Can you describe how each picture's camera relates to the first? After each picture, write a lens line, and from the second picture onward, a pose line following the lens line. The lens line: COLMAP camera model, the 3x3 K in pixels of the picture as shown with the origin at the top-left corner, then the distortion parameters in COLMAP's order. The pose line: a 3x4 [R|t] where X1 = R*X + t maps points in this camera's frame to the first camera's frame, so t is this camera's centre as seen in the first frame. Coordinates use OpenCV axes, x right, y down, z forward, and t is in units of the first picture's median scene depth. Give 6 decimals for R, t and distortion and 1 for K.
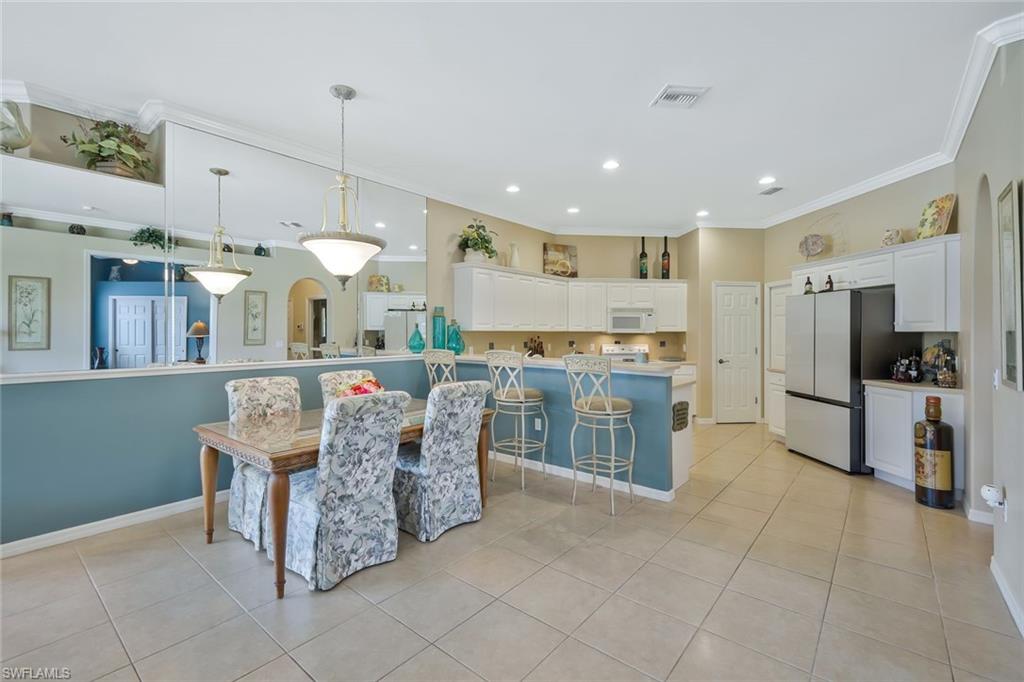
lens RADIAL K [[454.6, 0, 513.0], [0, 454.6, 326.5], [0, 0, 1]] dist [0.011504, -0.002093]
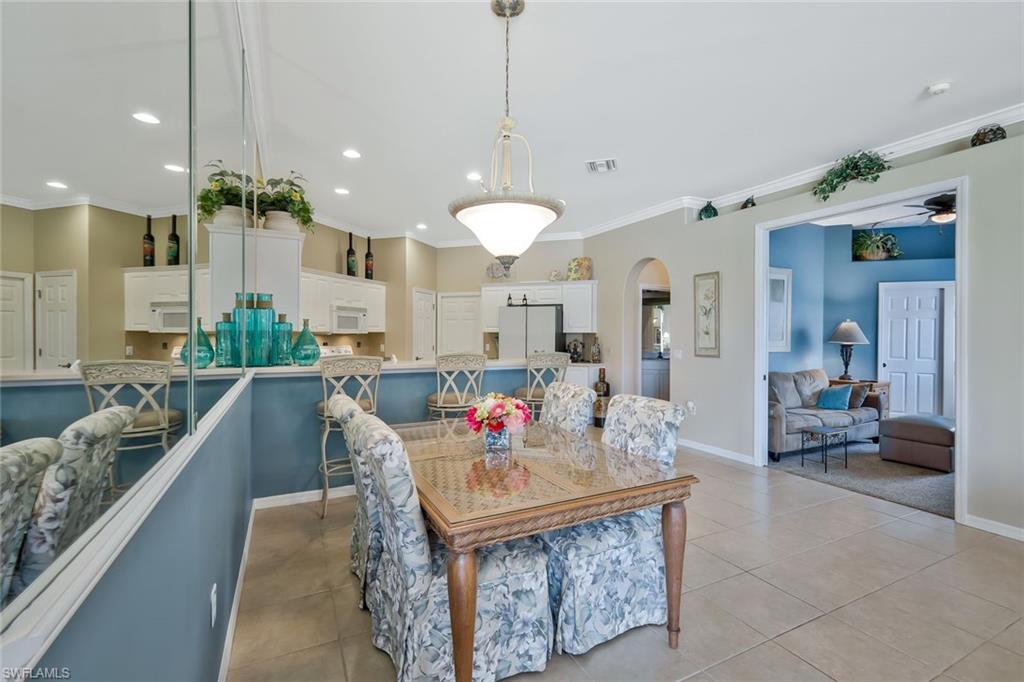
lens RADIAL K [[454.6, 0, 513.4], [0, 454.6, 333.8], [0, 0, 1]] dist [0.011504, -0.002093]
pose [[0.400458, 0.001319, 0.916314, -0.593682], [-0.013884, 0.999893, 0.004629, 0.007266], [-0.916210, -0.014576, 0.400433, 0.396342]]
